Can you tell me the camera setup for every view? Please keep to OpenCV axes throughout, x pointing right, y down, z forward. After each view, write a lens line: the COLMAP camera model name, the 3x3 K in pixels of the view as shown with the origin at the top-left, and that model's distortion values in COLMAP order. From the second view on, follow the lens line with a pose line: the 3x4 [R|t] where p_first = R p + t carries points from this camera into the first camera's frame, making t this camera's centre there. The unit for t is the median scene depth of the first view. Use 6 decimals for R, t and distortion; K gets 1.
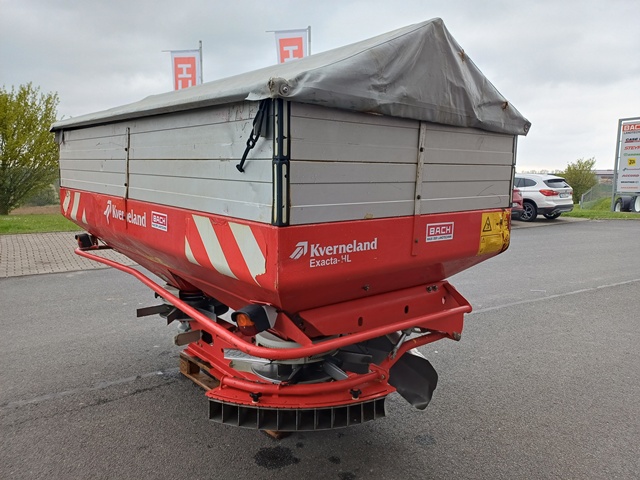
lens RADIAL K [[500.4, 0, 320.0], [0, 500.4, 240.0], [0, 0, 1]] dist [0.036318, -0.000953]
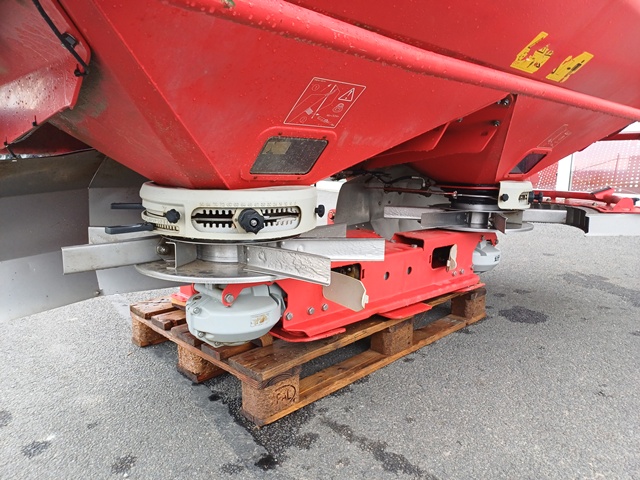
lens RADIAL K [[472.4, 0, 320.0], [0, 472.4, 240.0], [0, 0, 1]] dist [0.024797, -0.007624]
pose [[-0.080340, -0.166997, 0.982679, -1.123778], [0.131191, 0.975518, 0.176506, 0.133297], [-0.988096, 0.143099, -0.056465, 1.790156]]
